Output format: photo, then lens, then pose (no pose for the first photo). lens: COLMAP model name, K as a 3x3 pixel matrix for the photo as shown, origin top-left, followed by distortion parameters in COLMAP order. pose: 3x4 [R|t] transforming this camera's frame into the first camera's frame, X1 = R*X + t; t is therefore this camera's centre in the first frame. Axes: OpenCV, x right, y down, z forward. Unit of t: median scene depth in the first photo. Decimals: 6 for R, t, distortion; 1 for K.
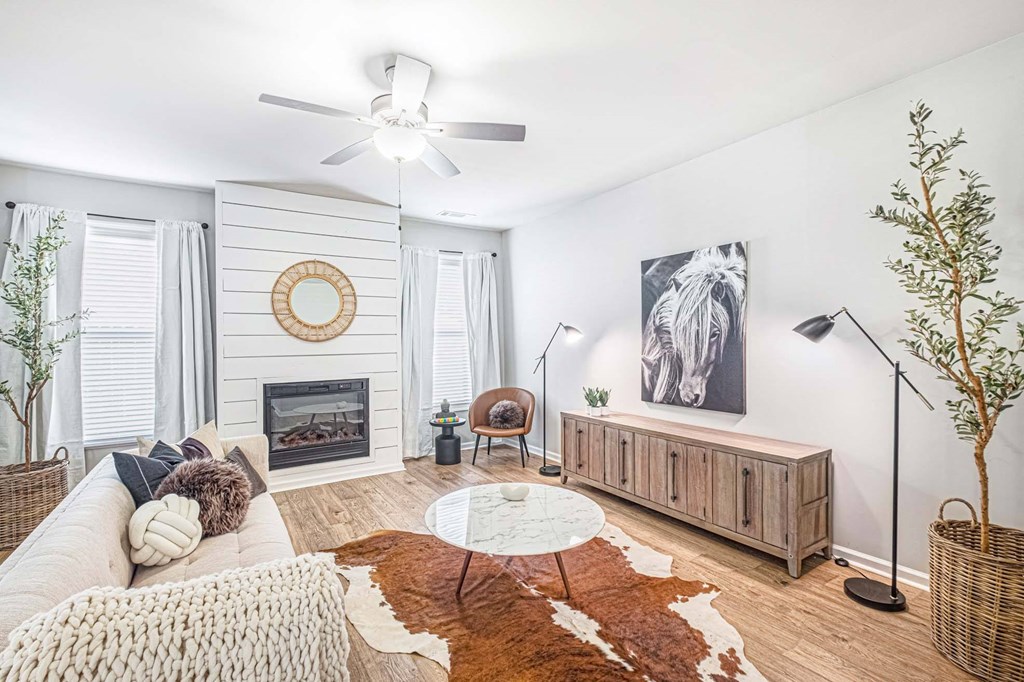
lens RADIAL K [[486.2, 0, 511.0], [0, 486.2, 328.3], [0, 0, 1]] dist [0.000054, -0.000212]
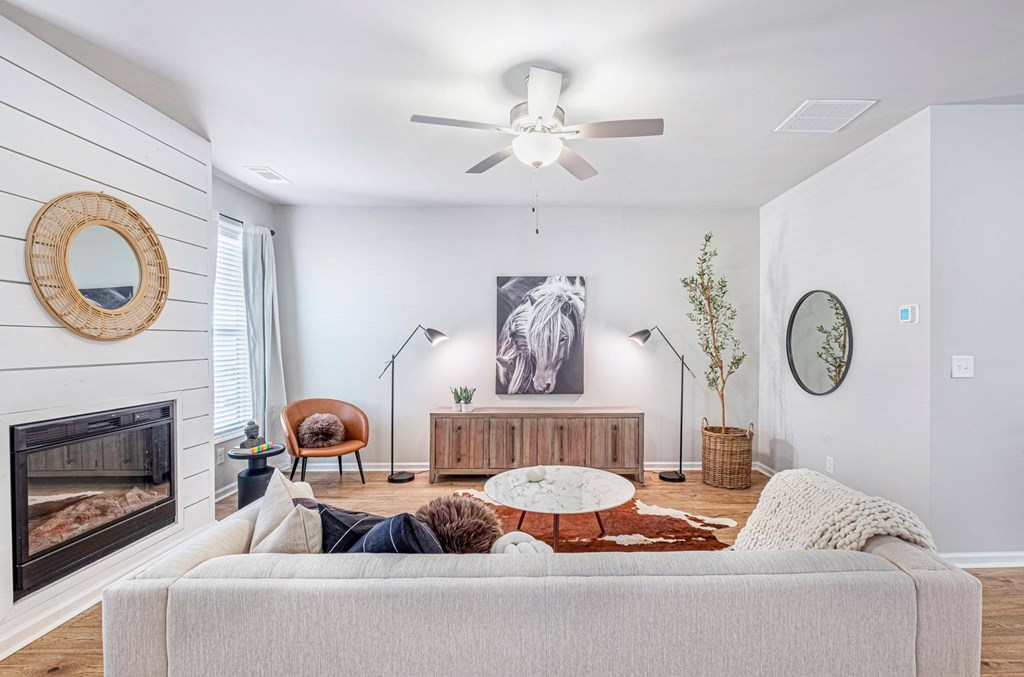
lens RADIAL K [[540.0, 0, 512.7], [0, 540.0, 336.8], [0, 0, 1]] dist [0.000003, 0.000373]
pose [[0.463444, 0.020059, 0.885899, -0.961464], [-0.025860, 0.999624, -0.009106, 0.021835], [-0.885749, -0.018689, 0.463788, 0.387729]]
